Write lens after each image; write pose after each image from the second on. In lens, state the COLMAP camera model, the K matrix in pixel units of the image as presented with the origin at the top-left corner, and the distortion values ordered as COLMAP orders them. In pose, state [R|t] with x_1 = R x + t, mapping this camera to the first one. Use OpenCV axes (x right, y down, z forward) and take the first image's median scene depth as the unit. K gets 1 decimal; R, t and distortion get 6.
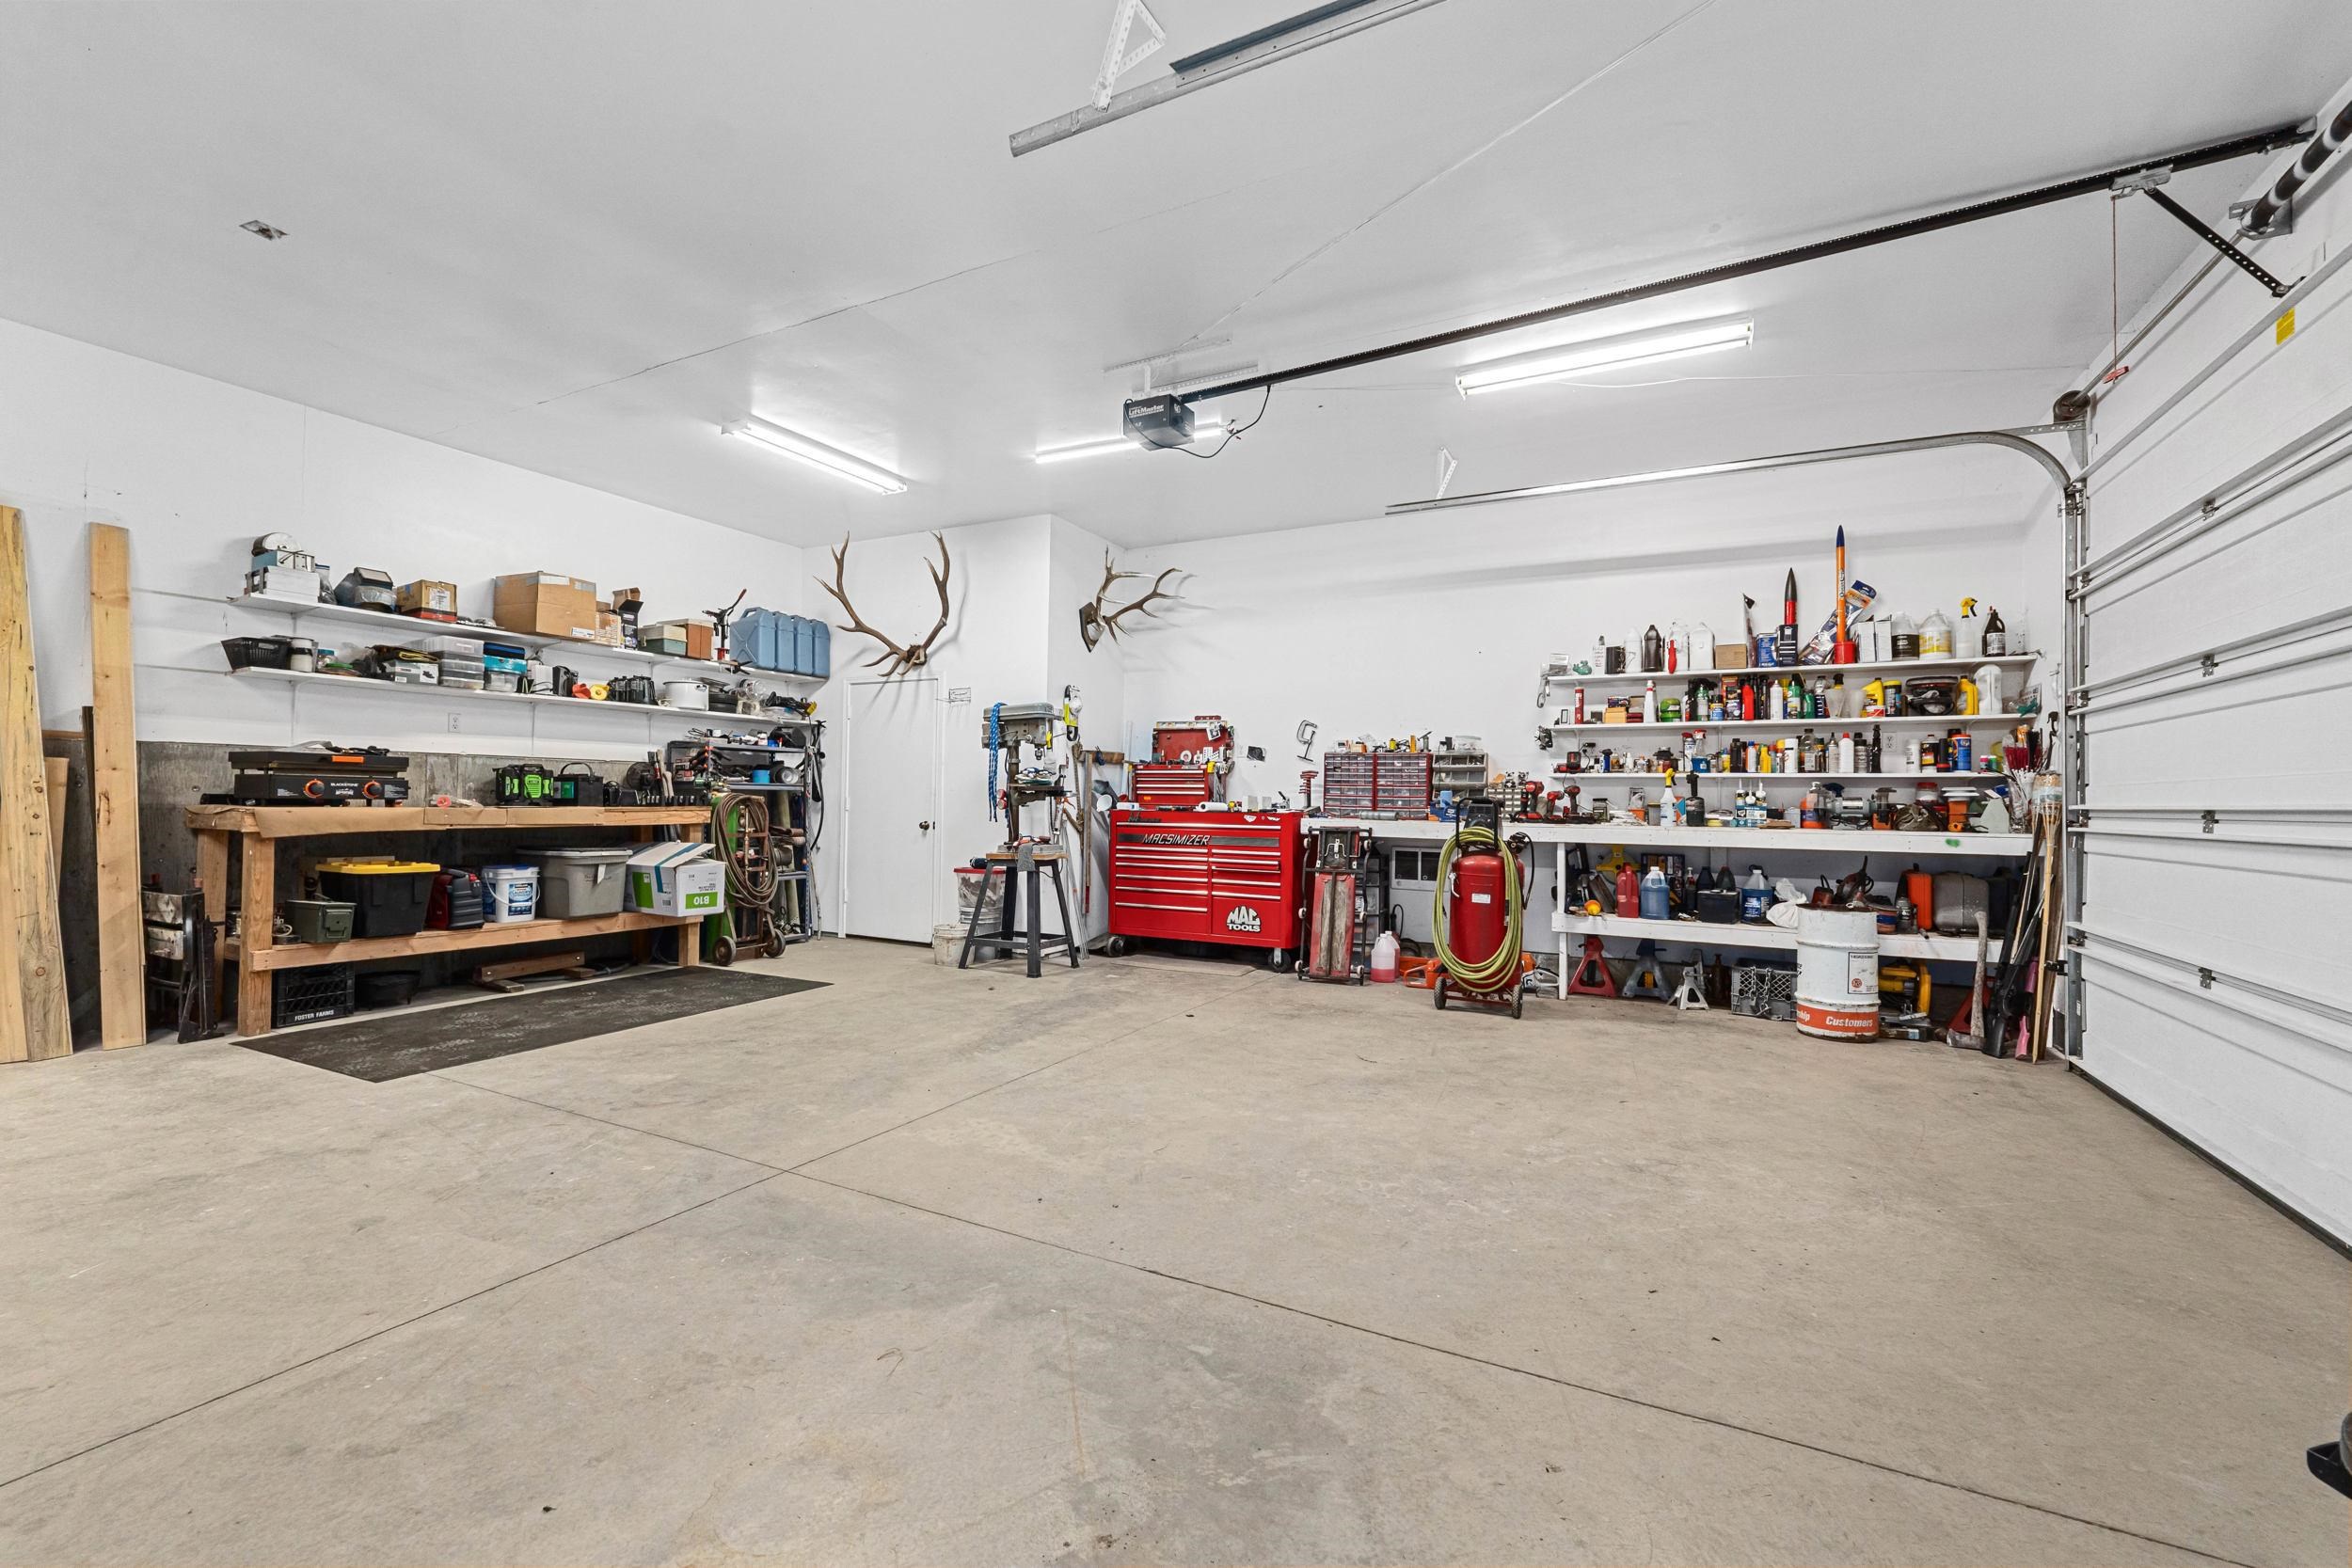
lens RADIAL K [[988.1, 0, 1170.8], [0, 988.1, 786.8], [0, 0, 1]] dist [-0.005930, -0.000641]
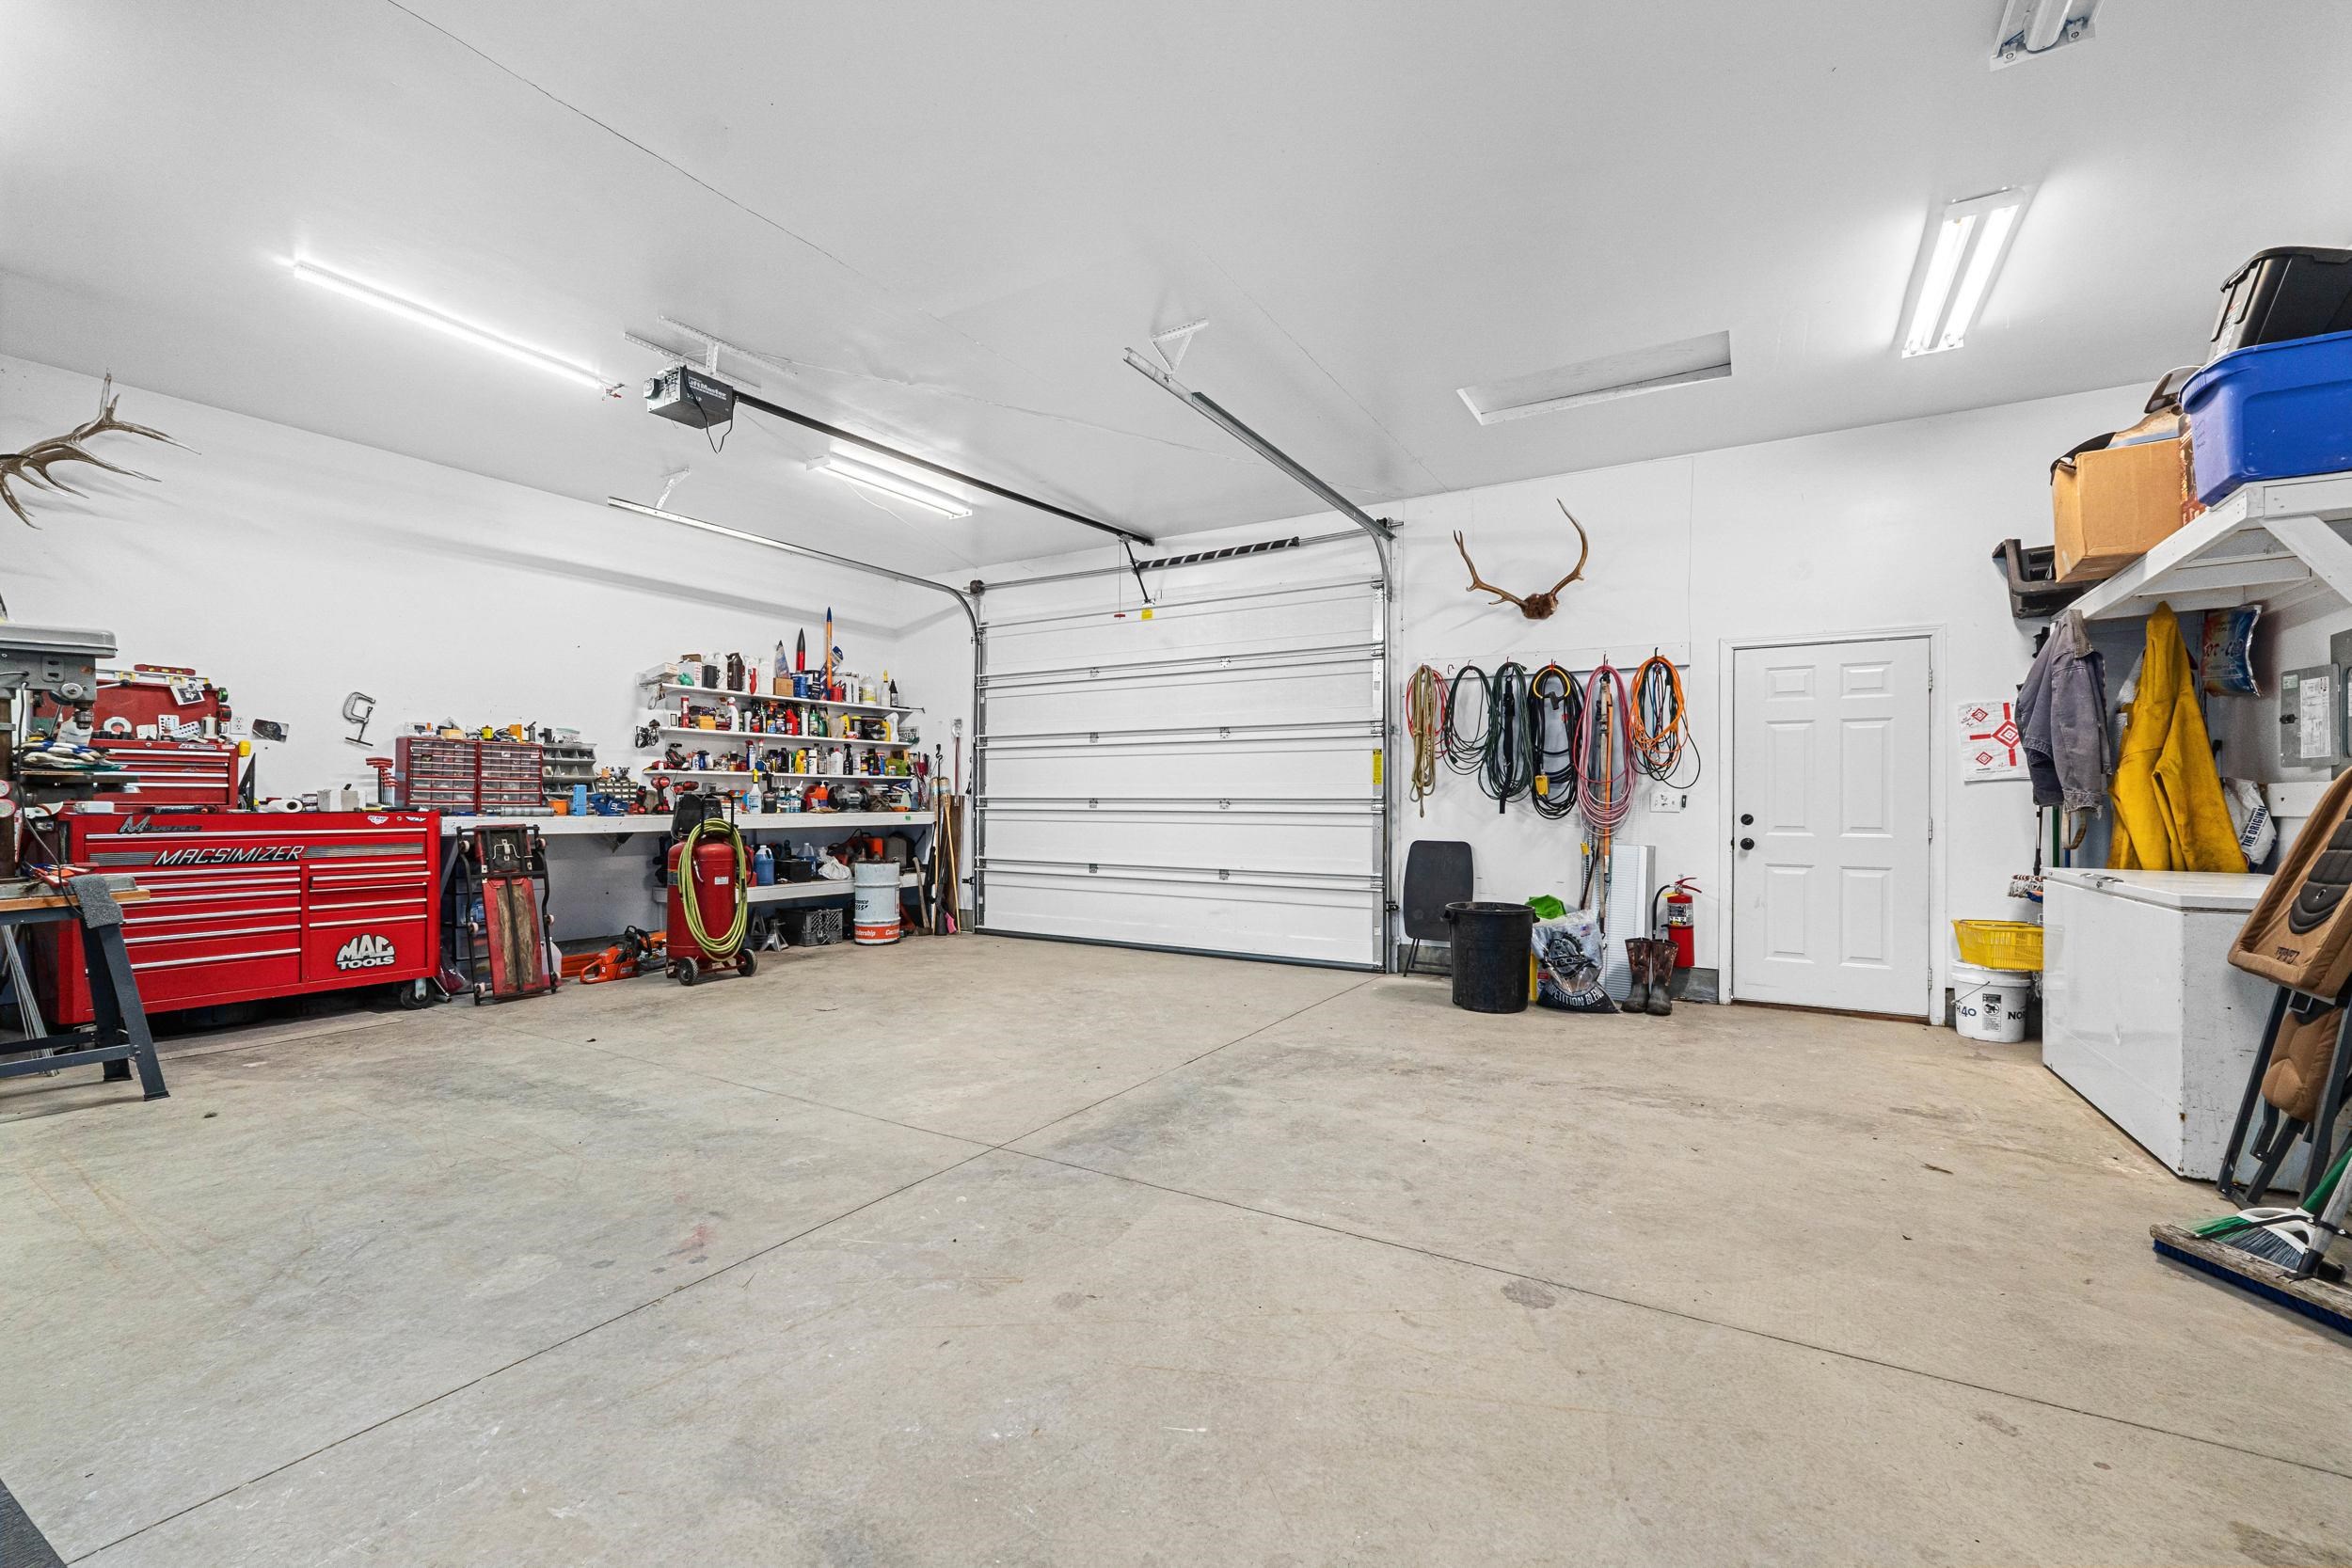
lens RADIAL K [[988.1, 0, 1172.7], [0, 988.1, 796.2], [0, 0, 1]] dist [-0.005930, -0.000641]
pose [[0.051356, -0.010268, 0.998628, -1.062443], [-0.016615, 0.999800, 0.011134, -0.008422], [-0.998542, -0.017164, 0.051175, 0.552294]]
